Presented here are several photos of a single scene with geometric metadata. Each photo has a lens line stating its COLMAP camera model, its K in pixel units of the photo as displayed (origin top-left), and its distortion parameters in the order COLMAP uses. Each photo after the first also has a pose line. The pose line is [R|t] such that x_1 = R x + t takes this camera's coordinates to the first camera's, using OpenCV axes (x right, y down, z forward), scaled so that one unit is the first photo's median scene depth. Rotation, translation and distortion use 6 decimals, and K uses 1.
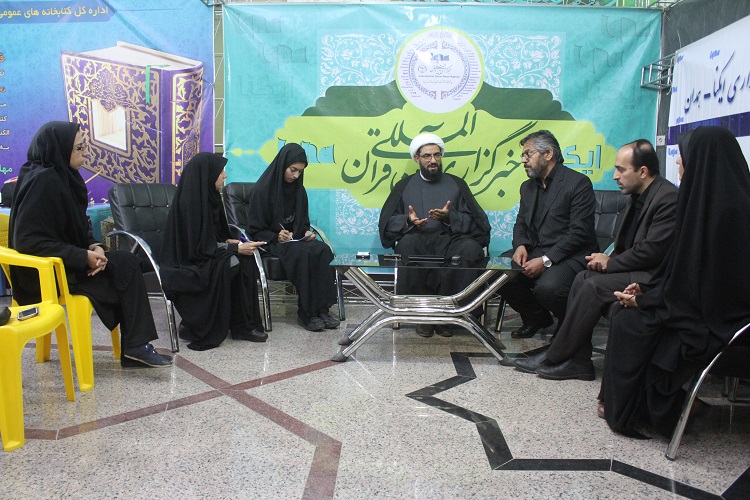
lens RADIAL K [[619.5, 0, 369.2], [0, 619.5, 255.2], [0, 0, 1]] dist [-0.158609, 0.130364]
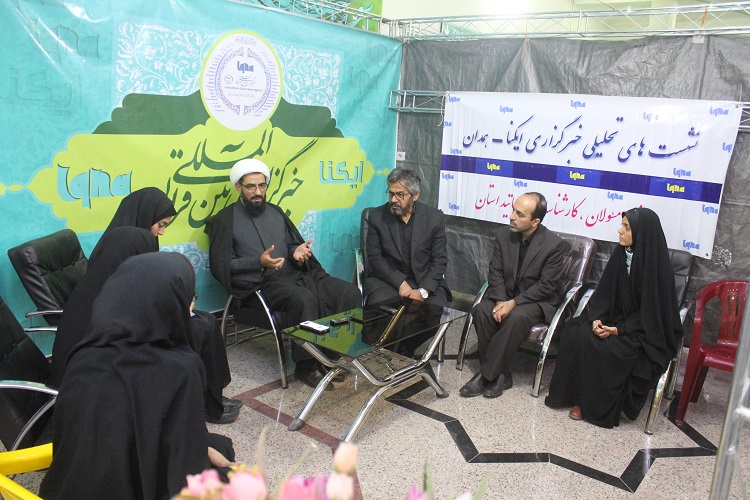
lens RADIAL K [[619.5, 0, 375.5], [0, 619.5, 252.8], [0, 0, 1]] dist [-0.158609, 0.130364]
pose [[0.585998, -0.146552, 0.796950, -0.511535], [0.051223, 0.988242, 0.144065, -0.180366], [-0.808692, -0.043599, 0.586614, 0.333750]]
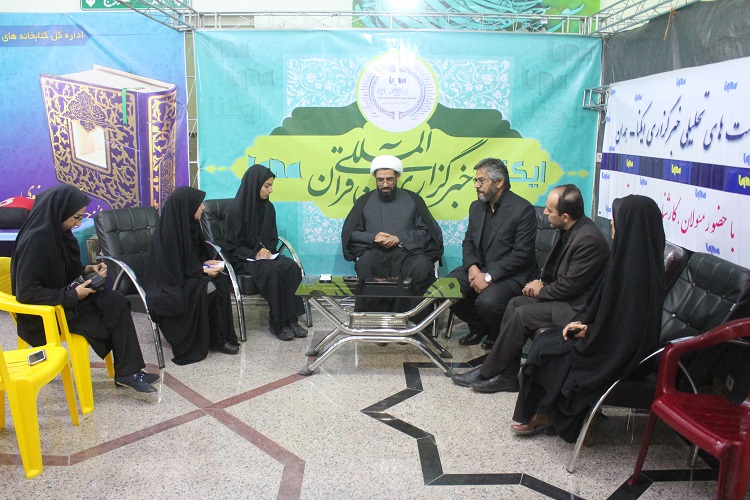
lens RADIAL K [[619.5, 0, 371.0], [0, 619.5, 253.4], [0, 0, 1]] dist [-0.158609, 0.130364]
pose [[0.999105, -0.012429, 0.040426, 0.021951], [0.009433, 0.997252, 0.073475, -0.101314], [-0.041229, -0.073028, 0.996477, -0.098353]]
